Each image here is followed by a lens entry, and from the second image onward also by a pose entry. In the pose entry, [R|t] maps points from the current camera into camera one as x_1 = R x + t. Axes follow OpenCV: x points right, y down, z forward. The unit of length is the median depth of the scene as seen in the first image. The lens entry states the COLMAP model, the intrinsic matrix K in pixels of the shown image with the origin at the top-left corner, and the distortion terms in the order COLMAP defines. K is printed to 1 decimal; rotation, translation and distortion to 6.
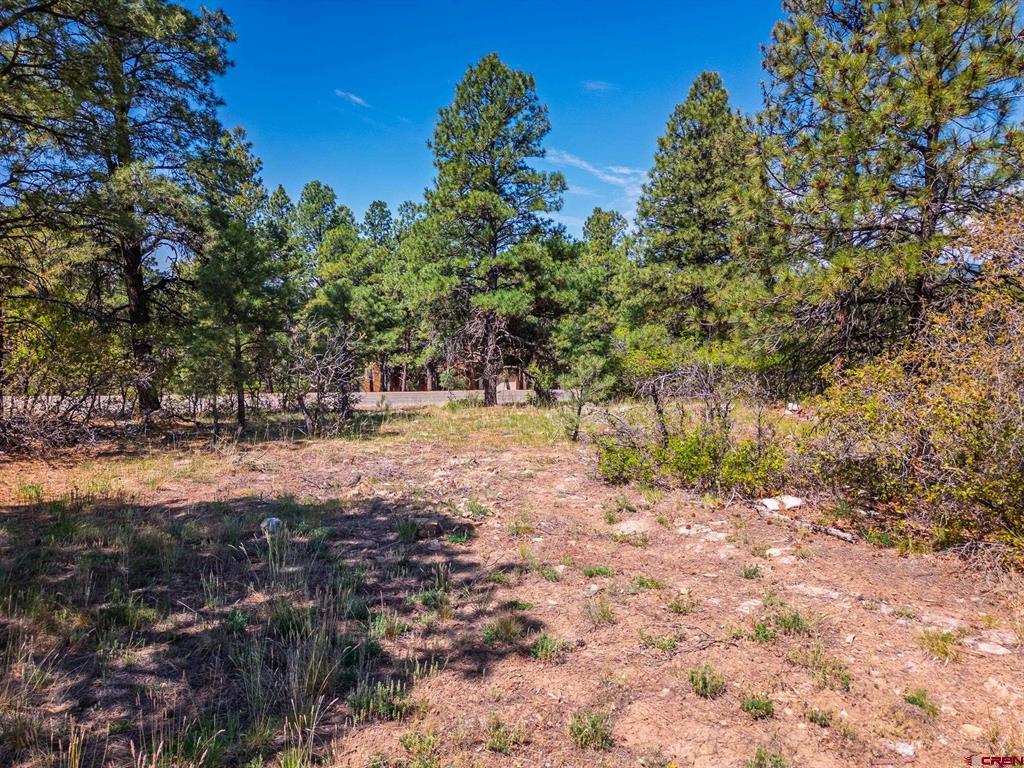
lens RADIAL K [[720.7, 0, 512.0], [0, 720.7, 384.0], [0, 0, 1]] dist [0.086784, -0.091006]
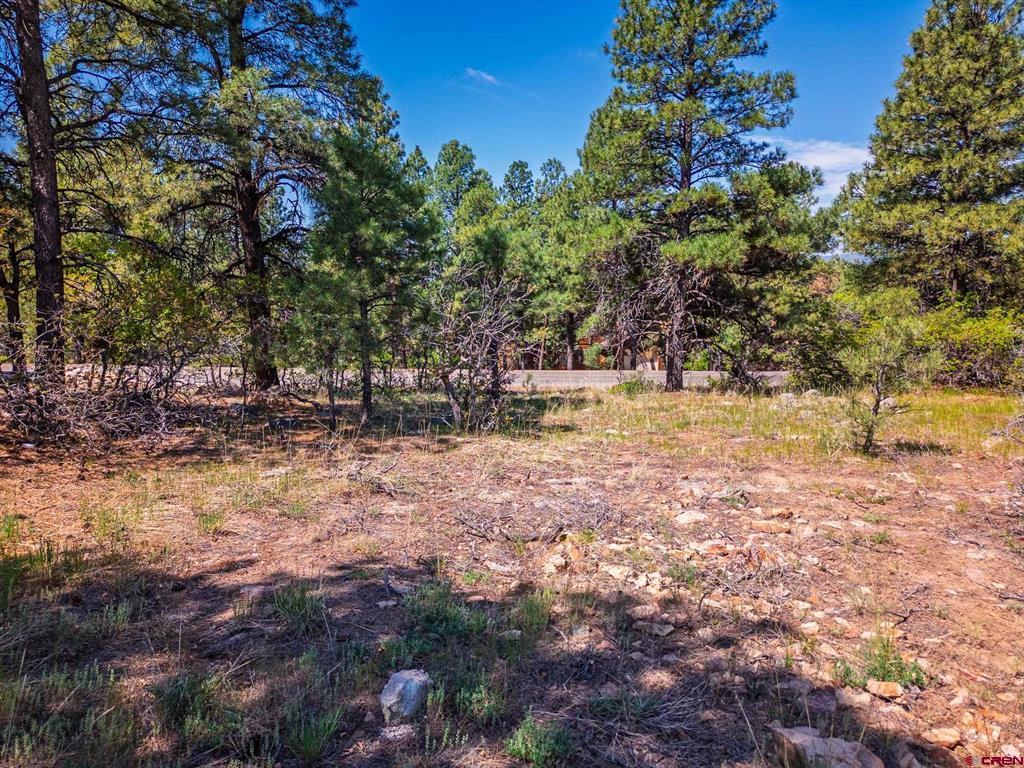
lens RADIAL K [[720.7, 0, 512.0], [0, 720.7, 384.0], [0, 0, 1]] dist [0.086784, -0.091006]
pose [[0.985106, 0.024099, -0.170254, -0.075195], [-0.019256, 0.999363, 0.030038, 0.003535], [0.170869, -0.026312, 0.984942, 0.222325]]
